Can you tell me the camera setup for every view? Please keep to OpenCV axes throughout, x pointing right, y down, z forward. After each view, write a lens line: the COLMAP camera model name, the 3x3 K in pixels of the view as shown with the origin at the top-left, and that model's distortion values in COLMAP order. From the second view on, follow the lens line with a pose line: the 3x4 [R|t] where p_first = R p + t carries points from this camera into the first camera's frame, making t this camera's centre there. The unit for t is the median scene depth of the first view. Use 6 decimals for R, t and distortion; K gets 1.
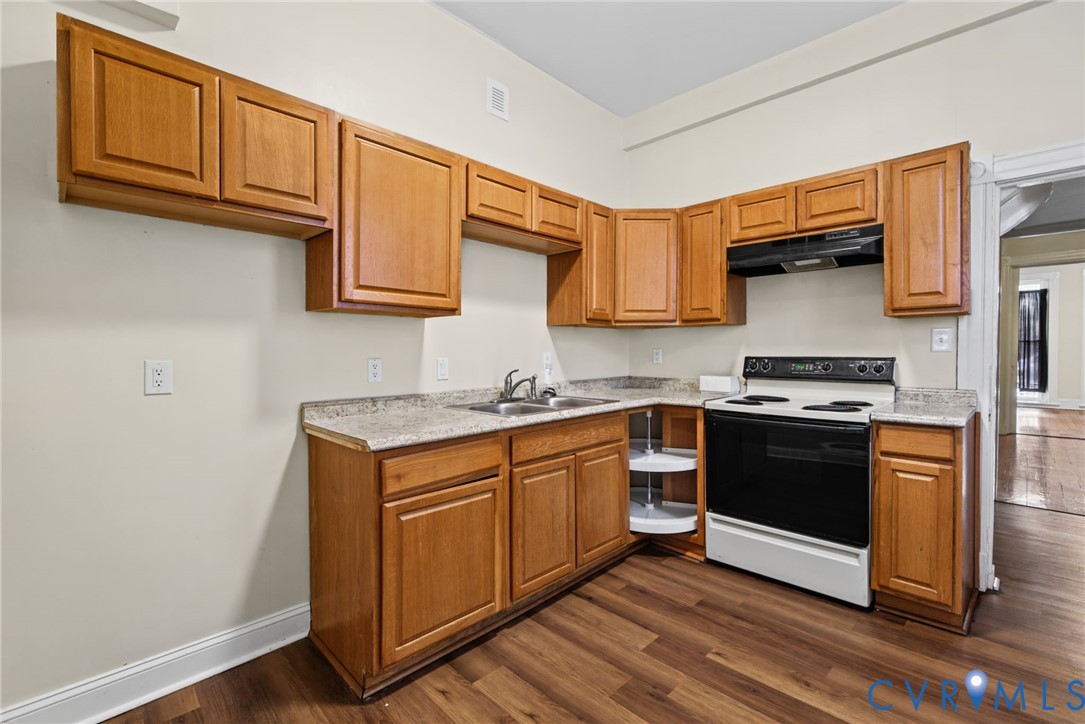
lens RADIAL K [[475.3, 0, 538.8], [0, 475.3, 356.0], [0, 0, 1]] dist [0.001519, -0.000143]
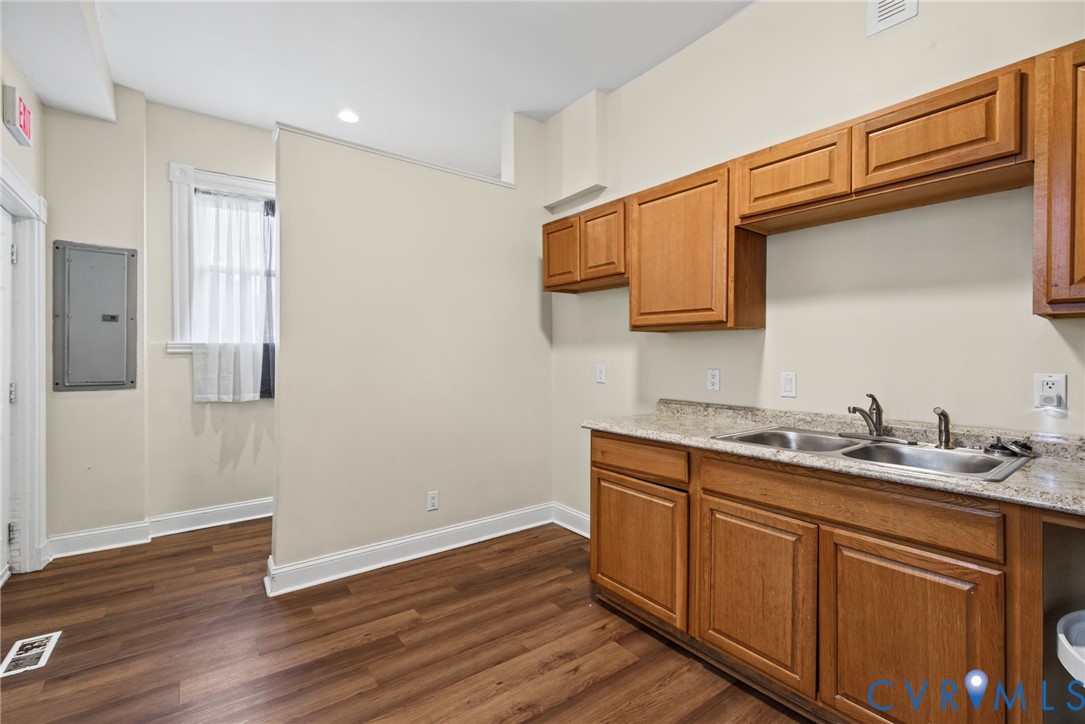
lens RADIAL K [[475.3, 0, 538.8], [0, 475.3, 356.0], [0, 0, 1]] dist [0.001519, -0.000143]
pose [[-0.131250, 0.003253, -0.991344, 0.927186], [-0.020045, 0.999781, 0.005935, -0.027765], [0.991147, 0.020651, -0.131156, 0.828706]]
